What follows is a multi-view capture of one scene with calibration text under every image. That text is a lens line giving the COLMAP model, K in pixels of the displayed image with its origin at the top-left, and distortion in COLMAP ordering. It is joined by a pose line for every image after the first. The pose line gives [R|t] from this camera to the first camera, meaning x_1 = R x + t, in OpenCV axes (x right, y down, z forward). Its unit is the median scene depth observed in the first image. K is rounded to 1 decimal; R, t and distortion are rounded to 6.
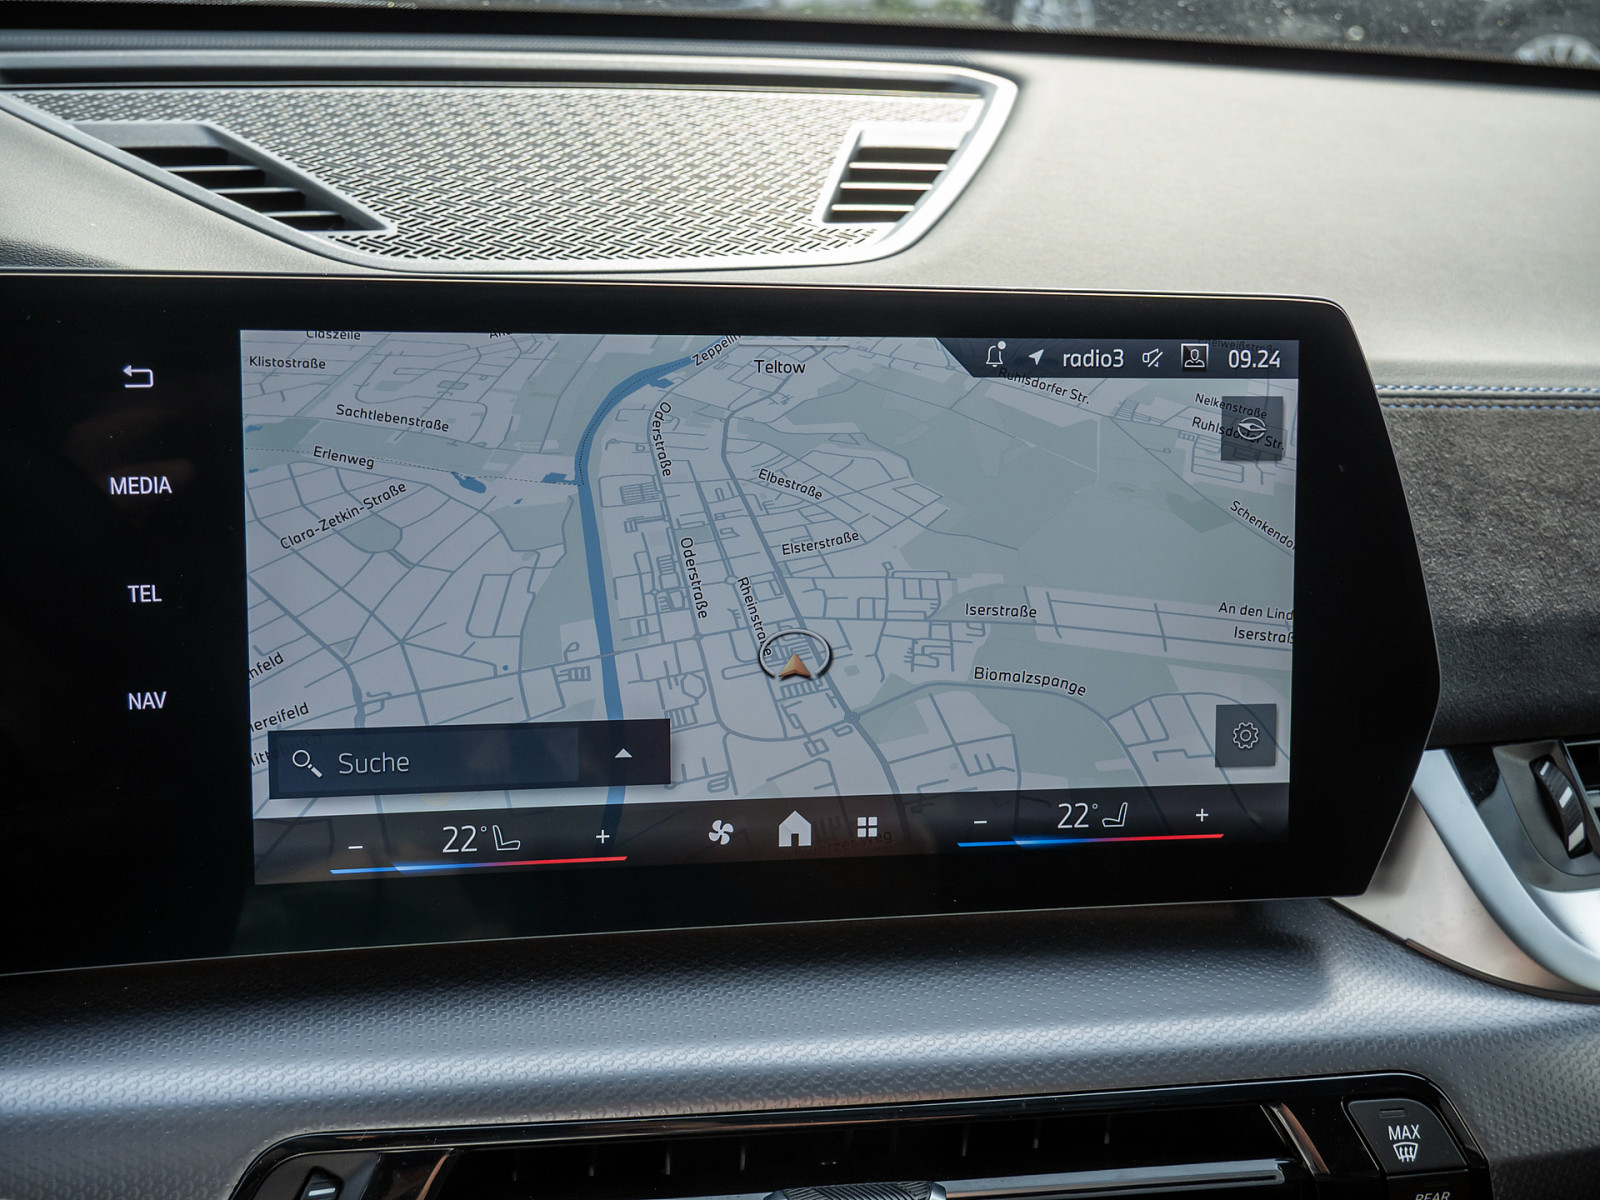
lens RADIAL K [[1956.2, 0, 803.7], [0, 1956.2, 609.8], [0, 0, 1]] dist [0.033798, 0.000000]
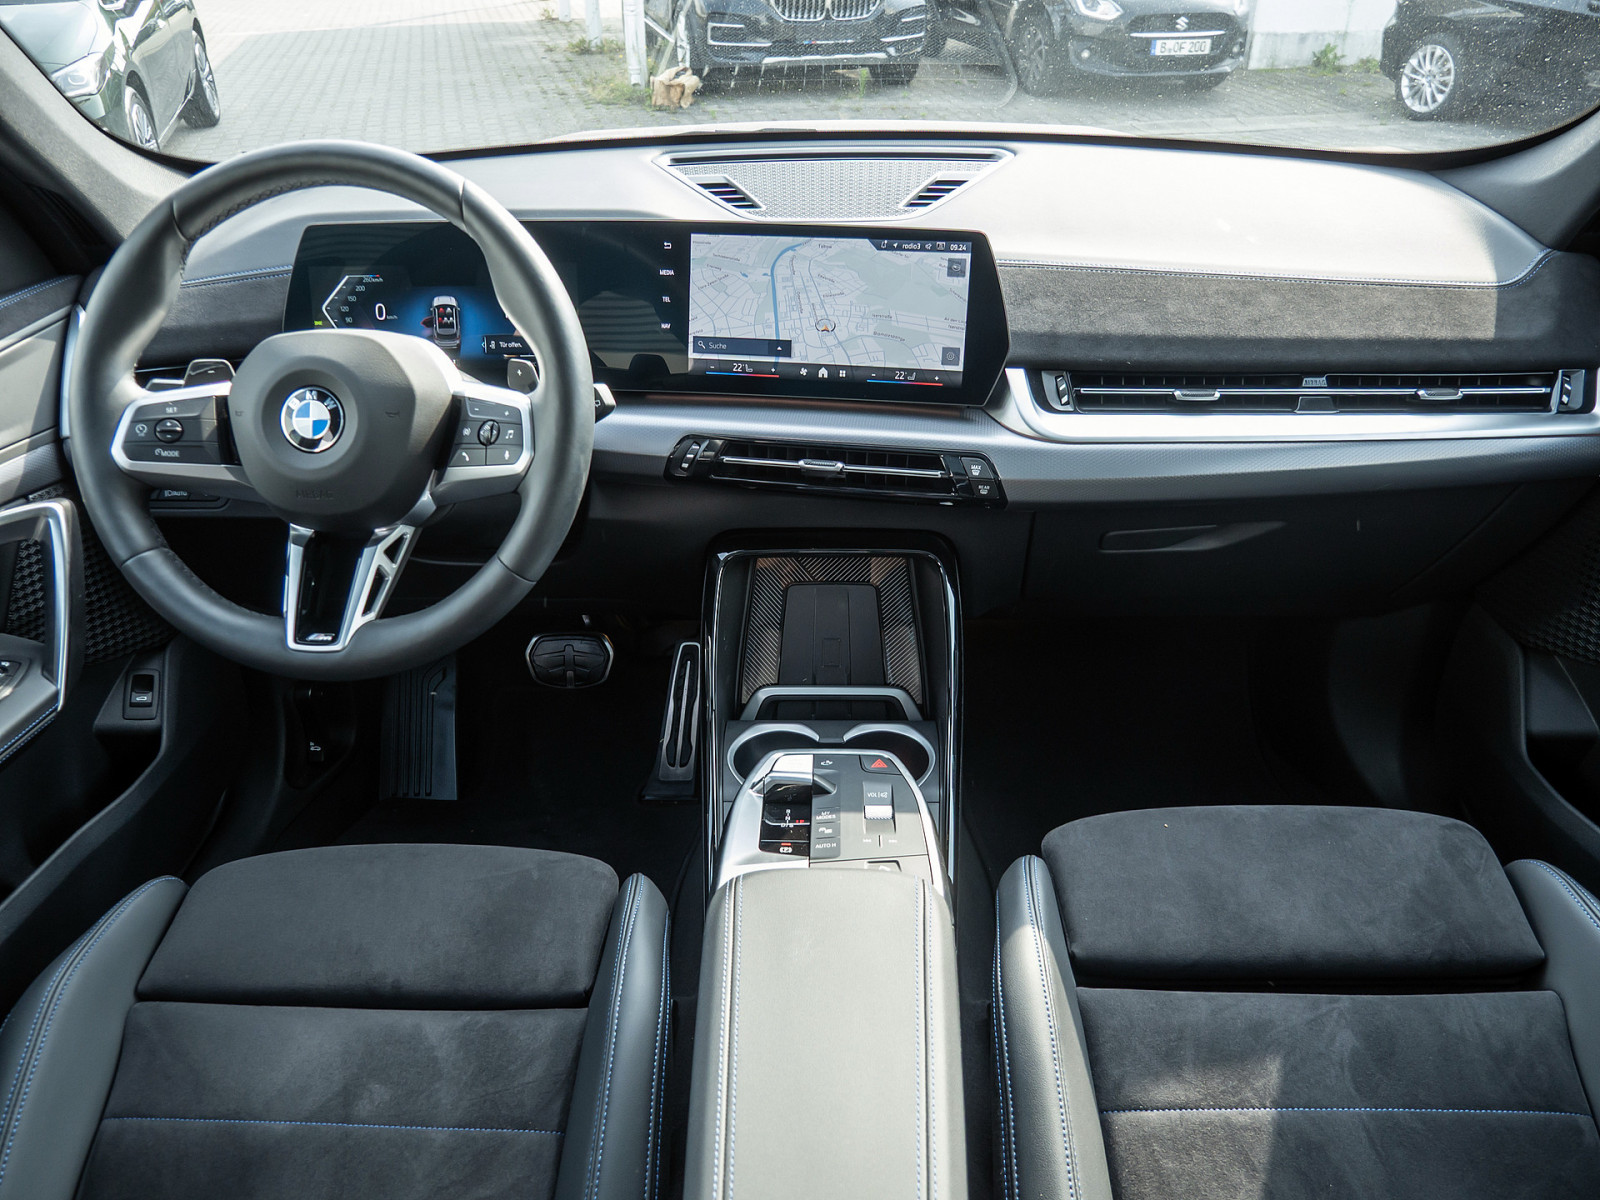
lens RADIAL K [[1163.5, 0, 801.1], [0, 1163.5, 597.7], [0, 0, 1]] dist [-0.045440, 0.006566]
pose [[0.930900, 0.119883, -0.345041, 0.759518], [-0.072525, 0.986463, 0.147072, 0.208365], [0.358002, -0.111886, 0.926993, -1.105925]]
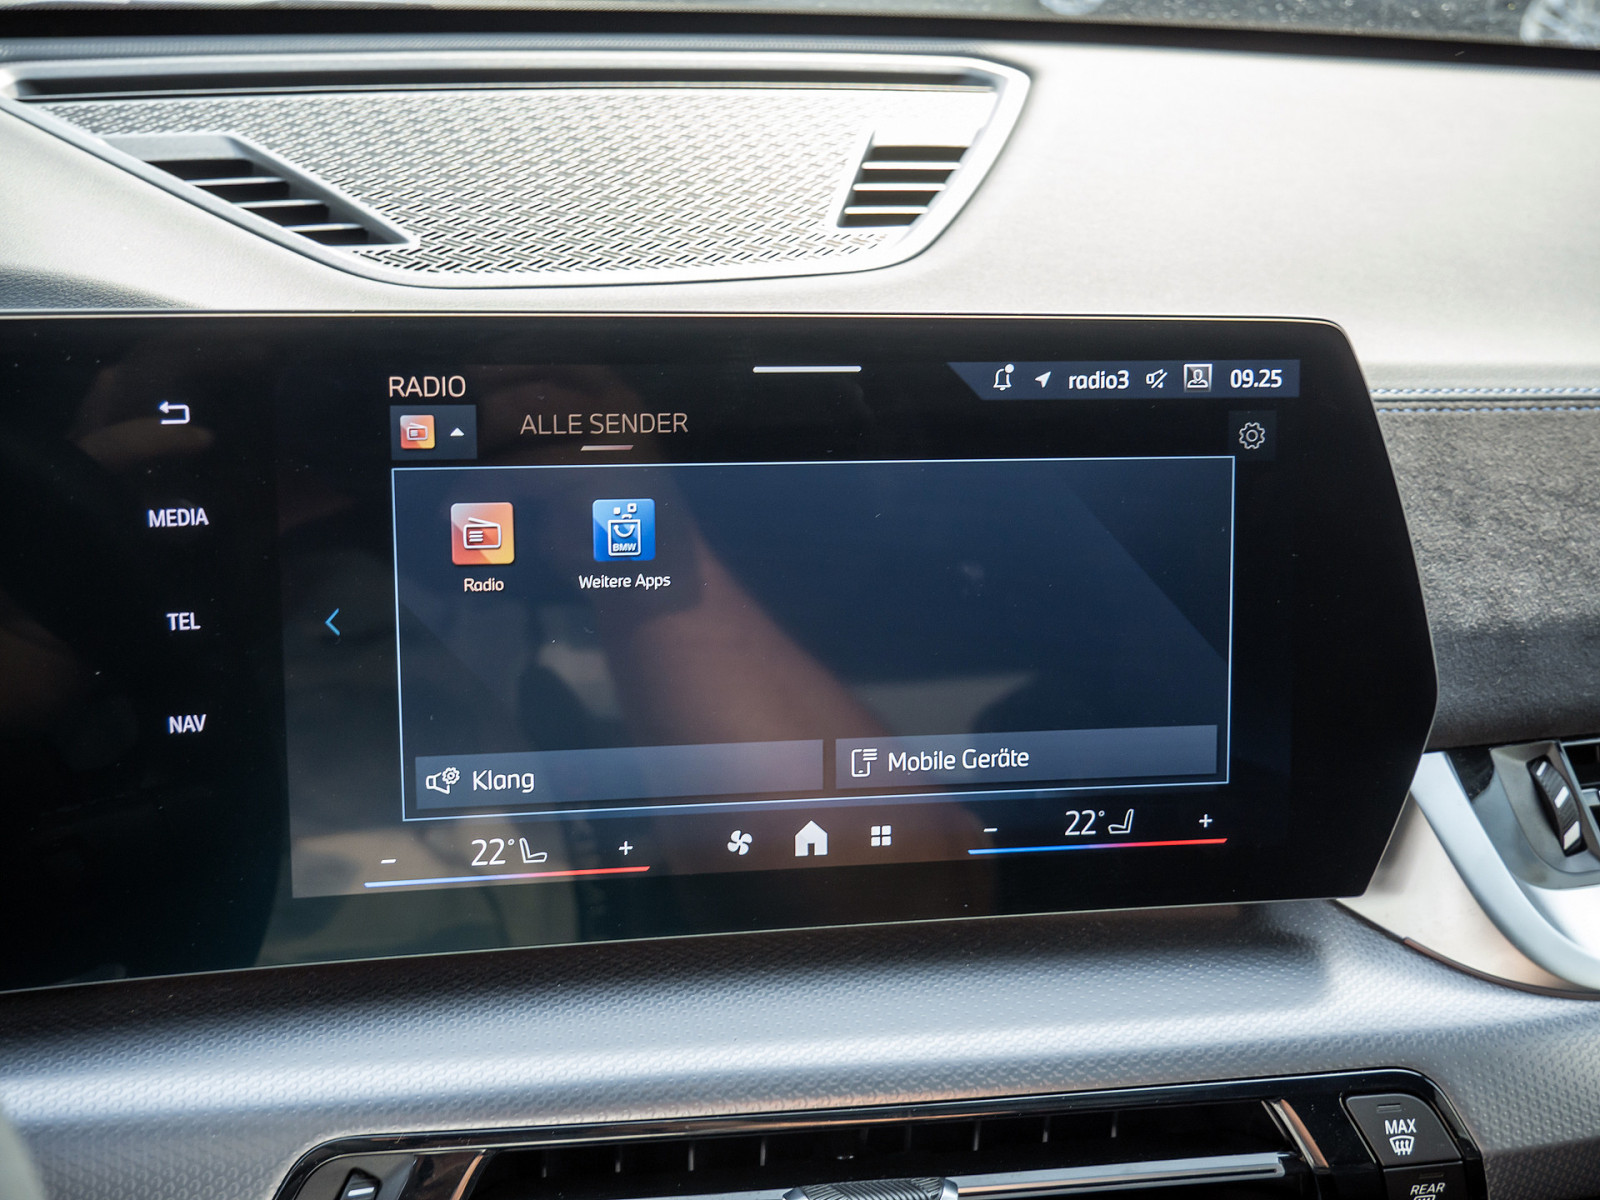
lens RADIAL K [[1956.2, 0, 803.1], [0, 1956.2, 612.4], [0, 0, 1]] dist [0.033798, 0.000000]
pose [[0.999919, -0.006123, -0.011178, 0.003552], [0.006456, 0.999527, 0.030074, -0.037875], [0.010989, -0.030143, 0.999485, -0.031060]]
